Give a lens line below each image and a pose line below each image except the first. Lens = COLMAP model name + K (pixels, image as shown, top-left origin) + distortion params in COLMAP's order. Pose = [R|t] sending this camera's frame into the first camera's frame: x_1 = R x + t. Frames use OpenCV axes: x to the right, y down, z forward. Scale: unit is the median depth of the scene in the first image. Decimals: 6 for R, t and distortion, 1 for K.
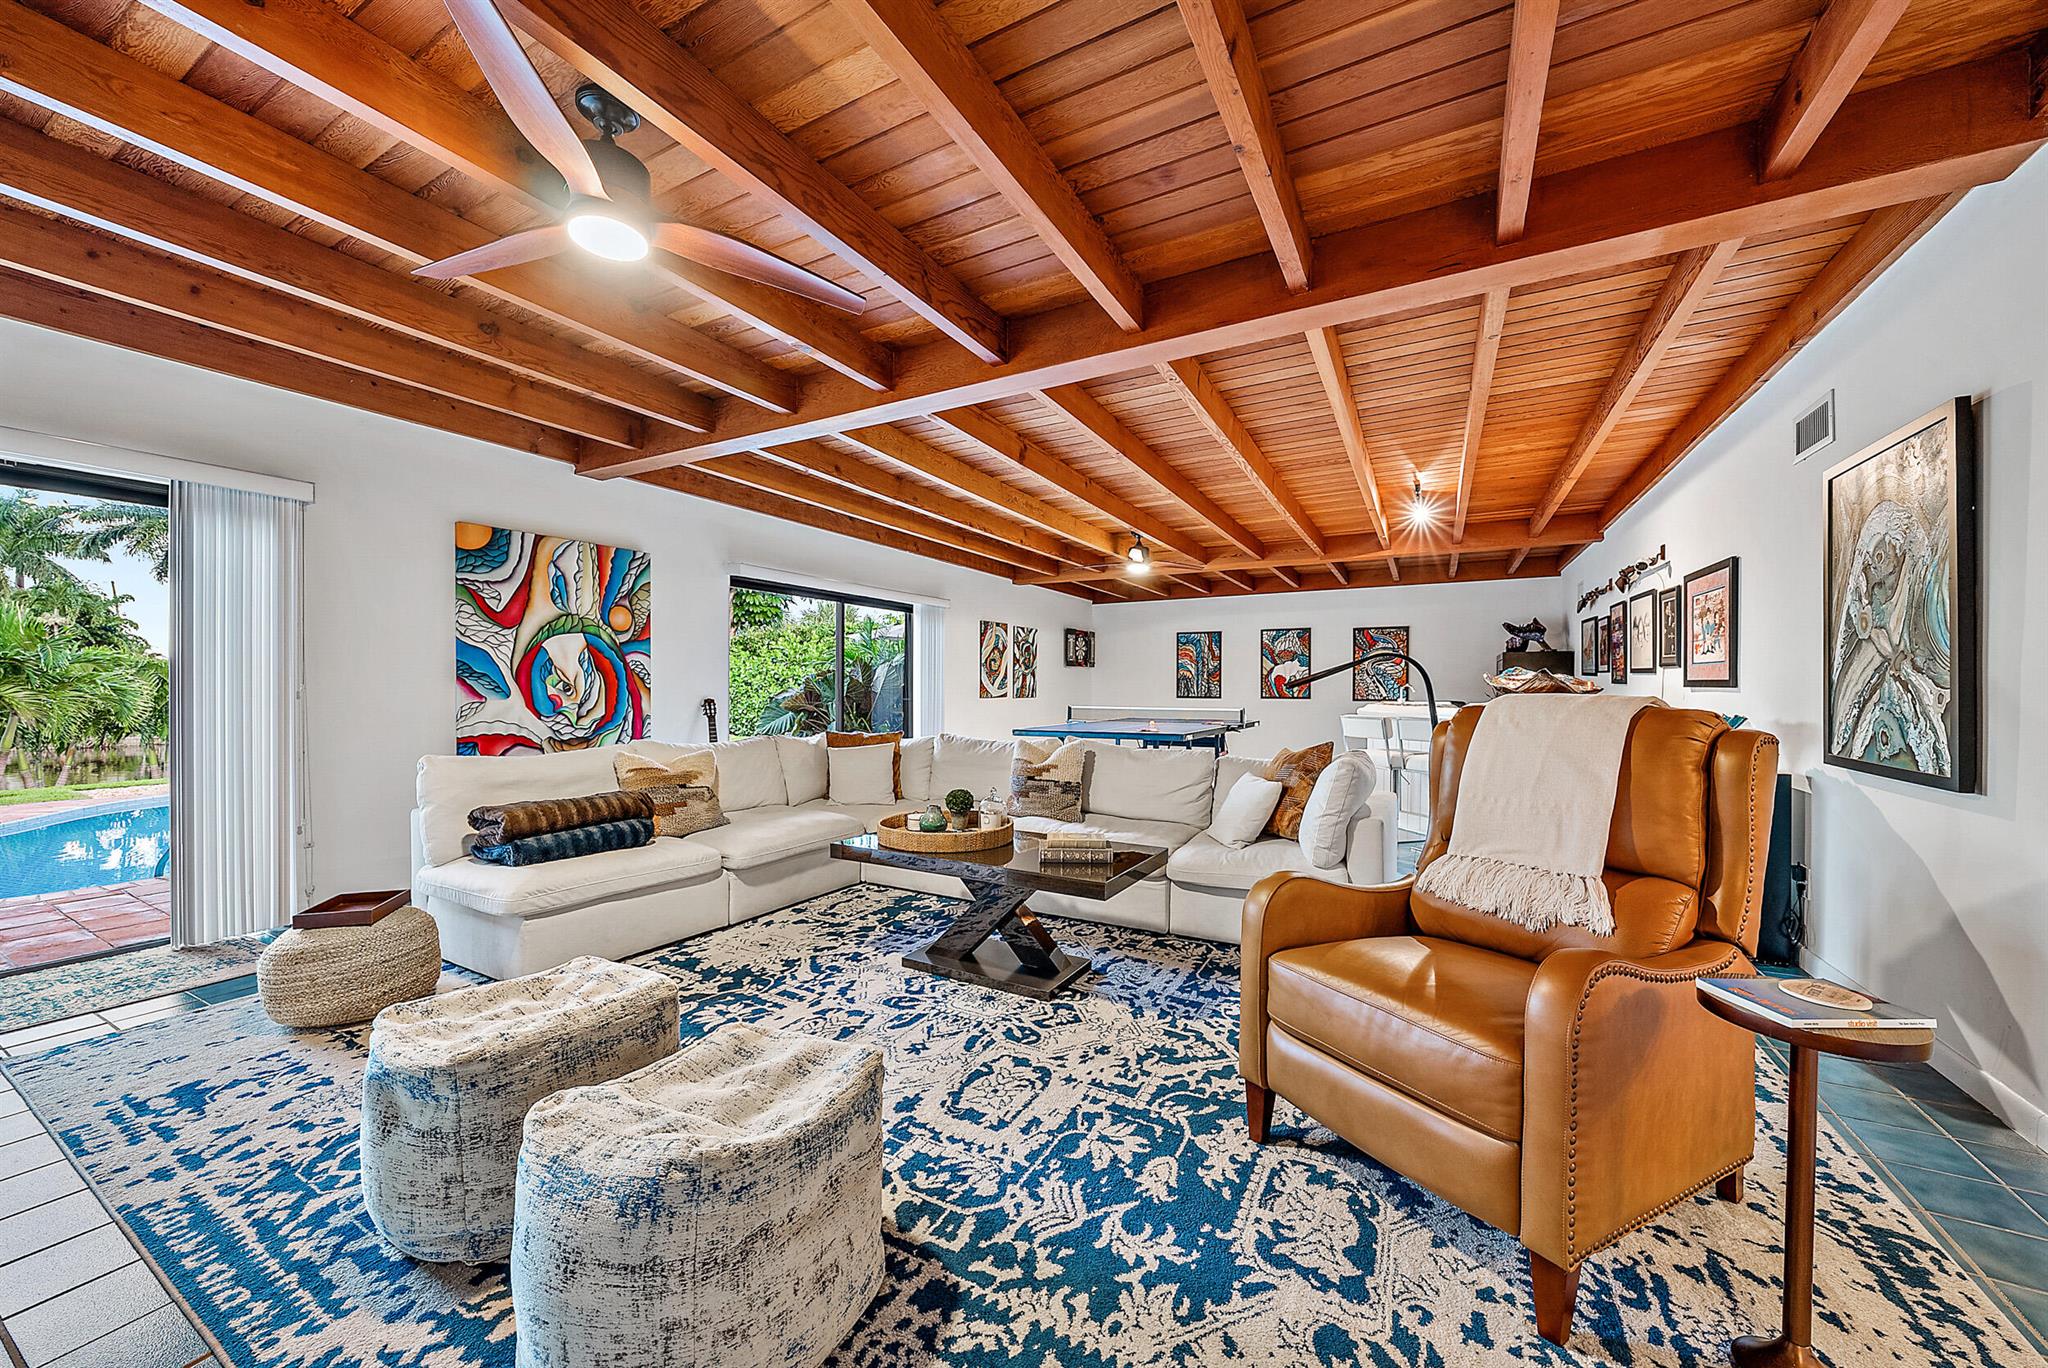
lens RADIAL K [[756.4, 0, 1030.8], [0, 756.4, 690.0], [0, 0, 1]] dist [-0.003159, -0.000002]
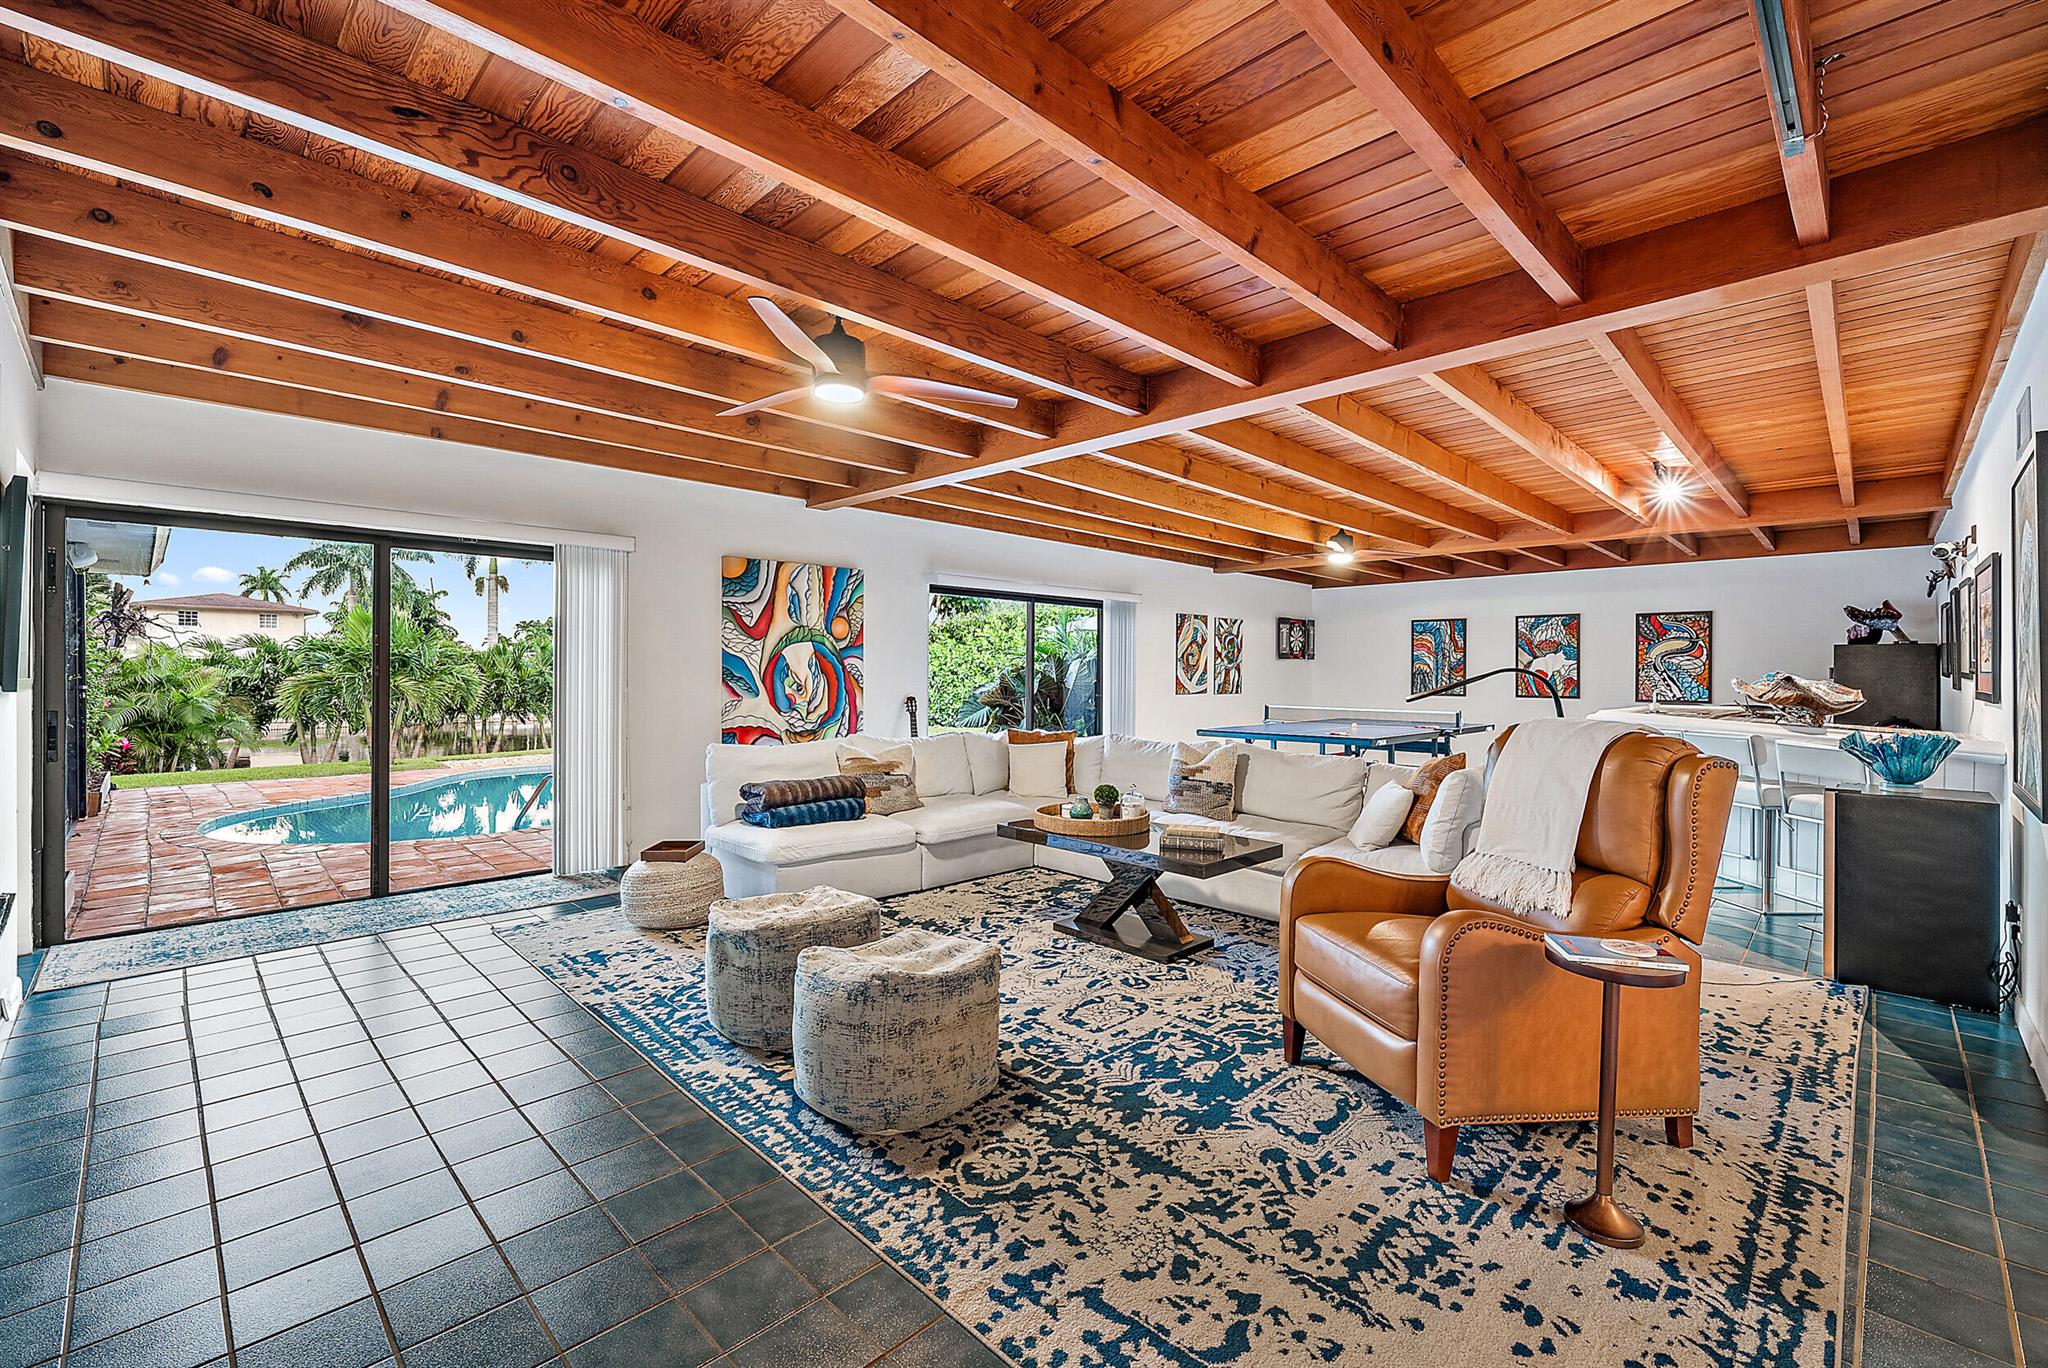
lens RADIAL K [[864.0, 0, 1019.8], [0, 864.0, 674.7], [0, 0, 1]] dist [0.000584, -0.000222]
pose [[0.959246, 0.003592, -0.282549, 0.191092], [-0.004383, 0.999988, -0.002169, -0.041775], [0.282538, 0.003319, 0.959250, -0.384637]]
